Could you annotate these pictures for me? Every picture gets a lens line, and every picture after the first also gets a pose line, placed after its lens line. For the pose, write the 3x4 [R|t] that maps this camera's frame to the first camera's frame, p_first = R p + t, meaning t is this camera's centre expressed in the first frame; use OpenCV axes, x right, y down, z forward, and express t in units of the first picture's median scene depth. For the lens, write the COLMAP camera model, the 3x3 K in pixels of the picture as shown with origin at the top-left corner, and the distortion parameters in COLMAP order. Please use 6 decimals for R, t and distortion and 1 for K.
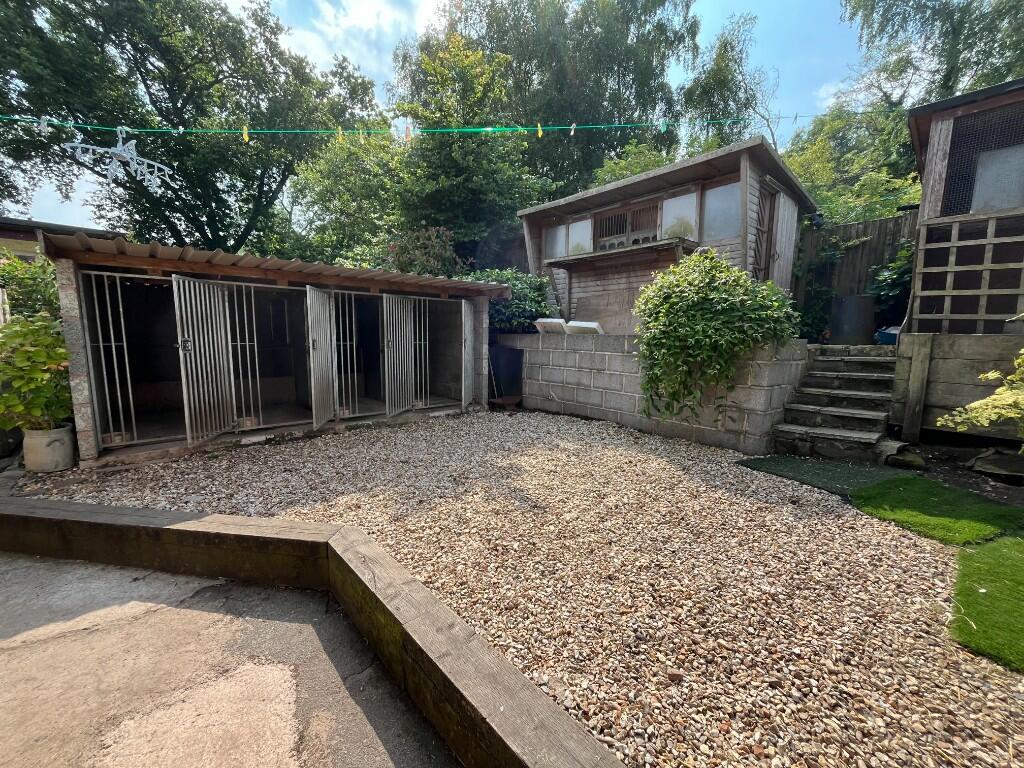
lens RADIAL K [[409.0, 0, 516.6], [0, 409.0, 387.5], [0, 0, 1]] dist [-0.000996, -0.000240]
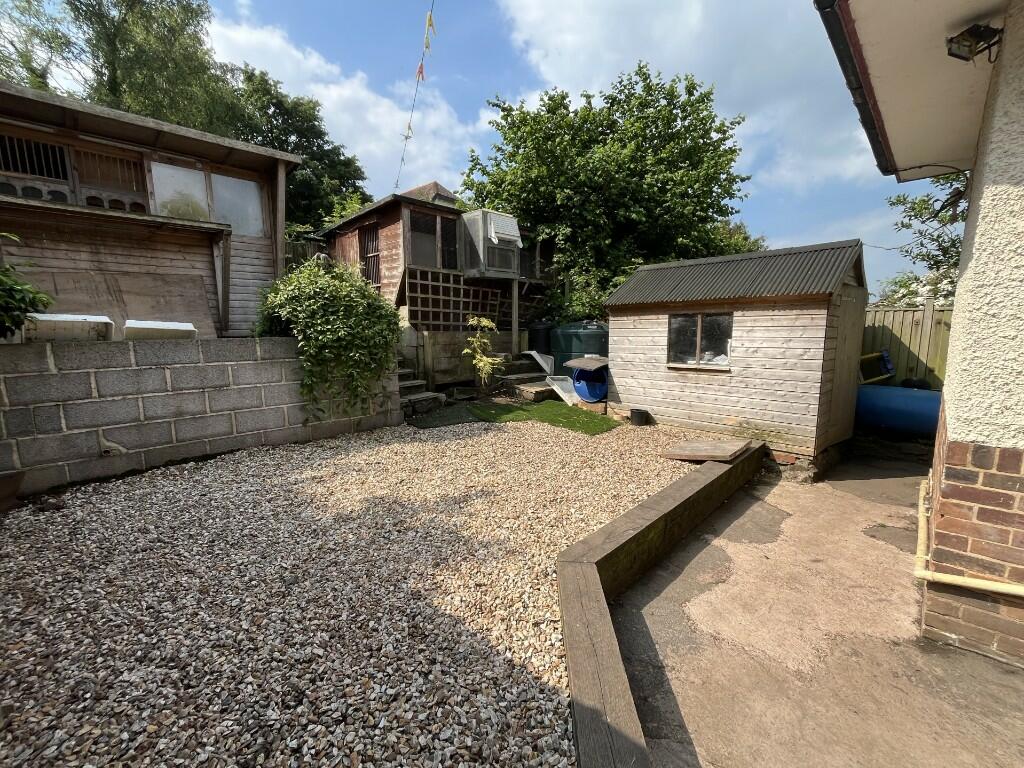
lens RADIAL K [[409.0, 0, 516.6], [0, 409.0, 387.5], [0, 0, 1]] dist [-0.000996, -0.000240]
pose [[-0.039612, -0.150594, 0.987802, -0.547065], [0.143878, 0.977416, 0.154781, -0.077867], [-0.988802, 0.148254, -0.017050, 0.467858]]
